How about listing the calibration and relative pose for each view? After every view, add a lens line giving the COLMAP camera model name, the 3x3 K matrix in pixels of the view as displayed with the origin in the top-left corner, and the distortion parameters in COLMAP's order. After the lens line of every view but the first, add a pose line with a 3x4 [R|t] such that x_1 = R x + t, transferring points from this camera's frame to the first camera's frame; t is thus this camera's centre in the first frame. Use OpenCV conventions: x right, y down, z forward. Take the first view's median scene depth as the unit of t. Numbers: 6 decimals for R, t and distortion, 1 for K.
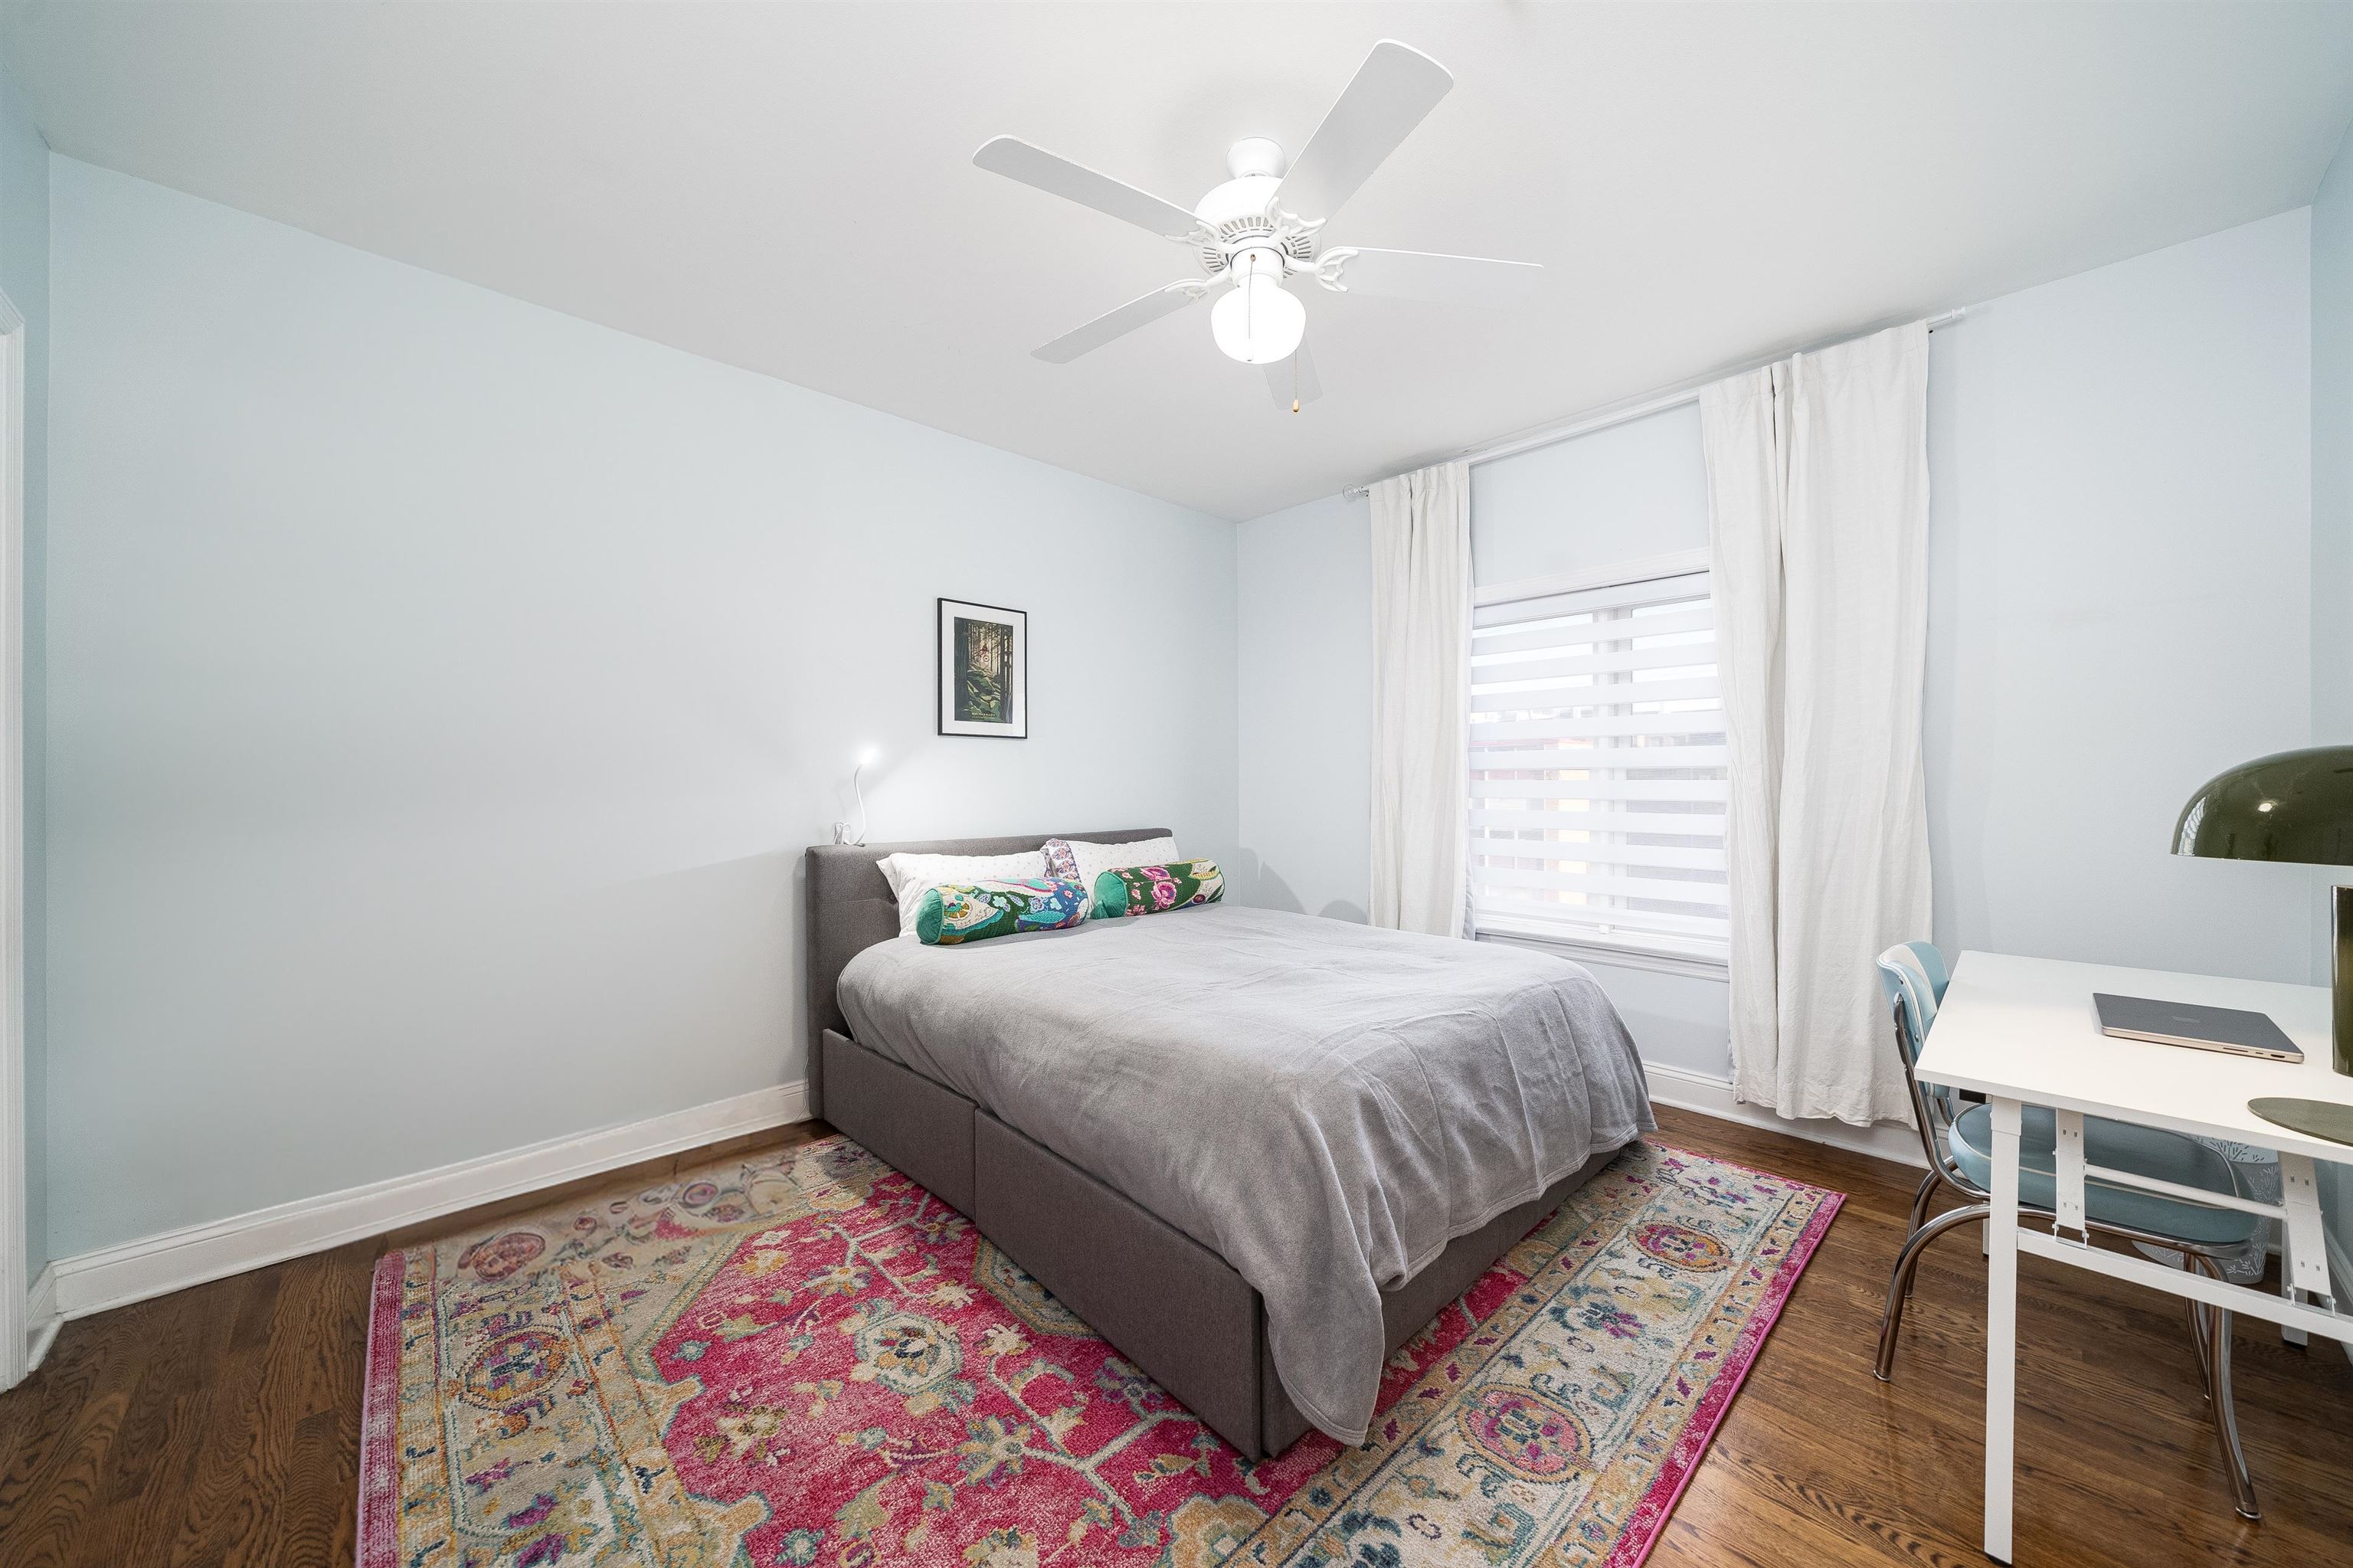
lens RADIAL K [[824.4, 0, 1179.7], [0, 824.4, 790.4], [0, 0, 1]] dist [-0.008203, -0.000076]
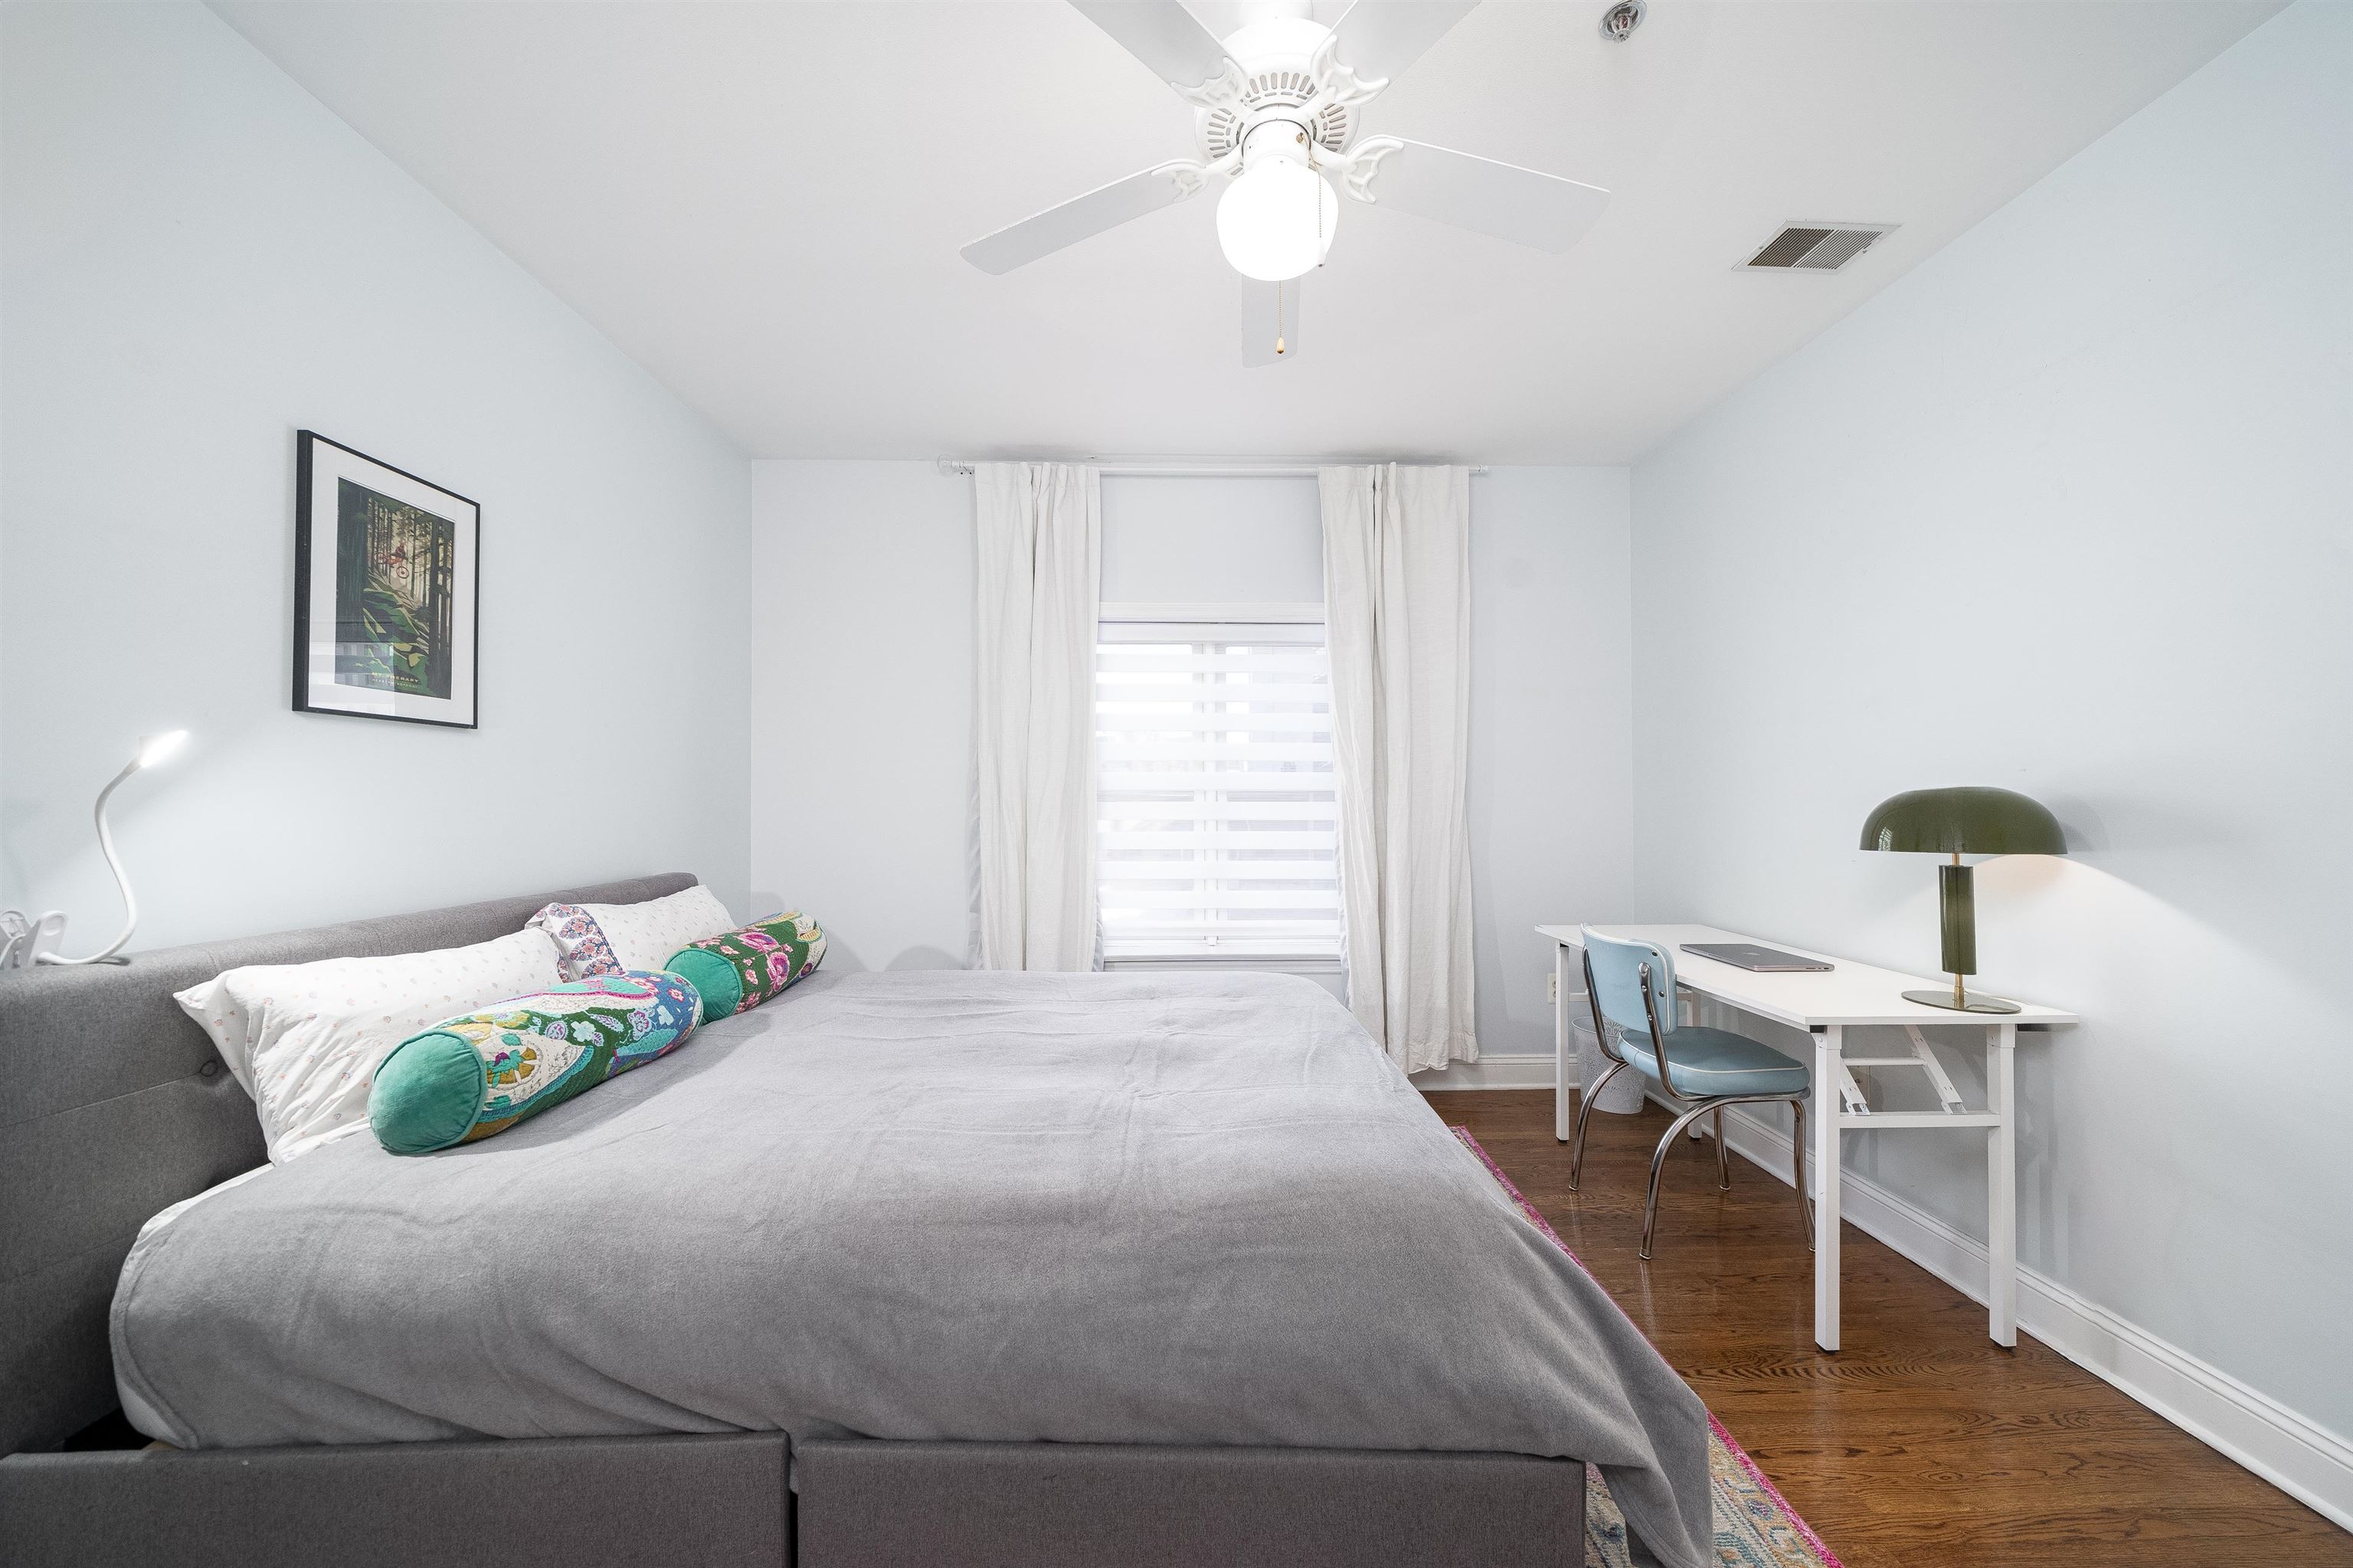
lens RADIAL K [[824.4, 0, 1152.8], [0, 824.4, 789.0], [0, 0, 1]] dist [-0.007972, -0.000244]
pose [[0.680751, 0.010209, 0.732443, -0.306249], [0.008184, 0.999734, -0.021541, -0.006437], [-0.732469, 0.020658, 0.680487, 0.310375]]
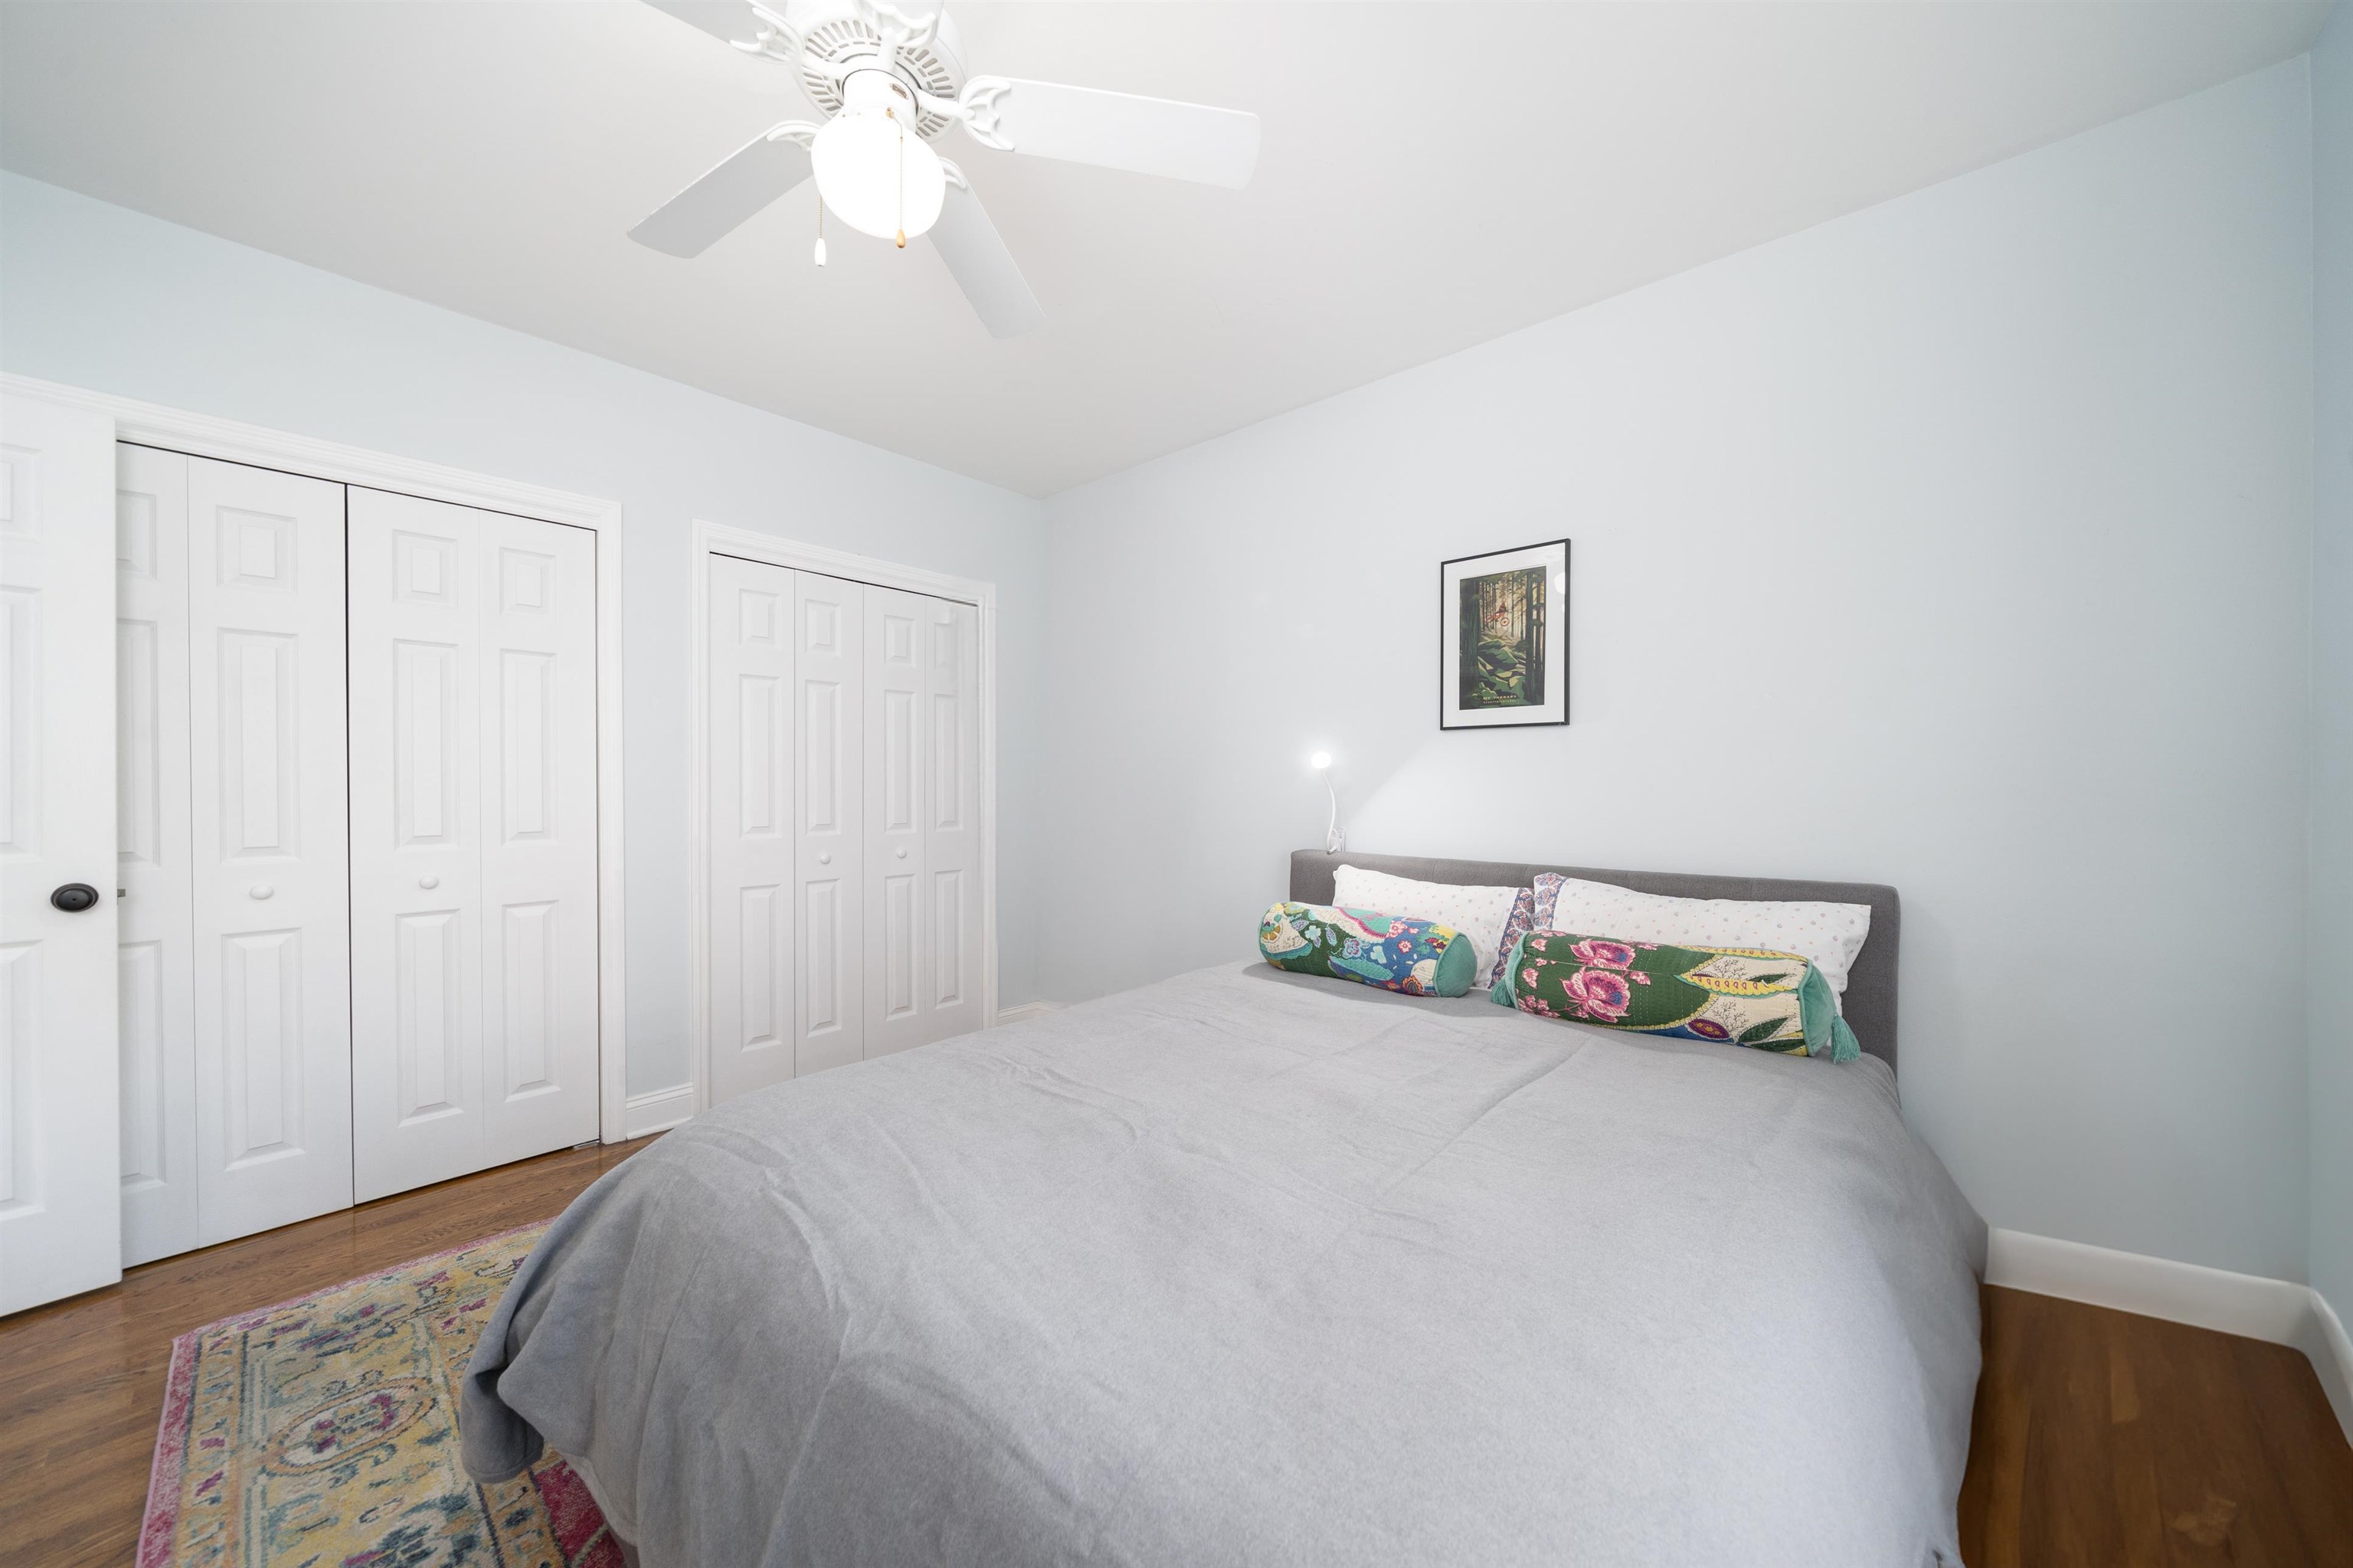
lens RADIAL K [[834.8, 0, 1128.3], [0, 834.8, 780.0], [0, 0, 1]] dist [-0.001185, -0.000019]
pose [[0.065686, 0.002920, -0.997836, 0.522869], [-0.004838, 0.999985, 0.002607, -0.018383], [0.997829, 0.004657, 0.065699, 0.645751]]
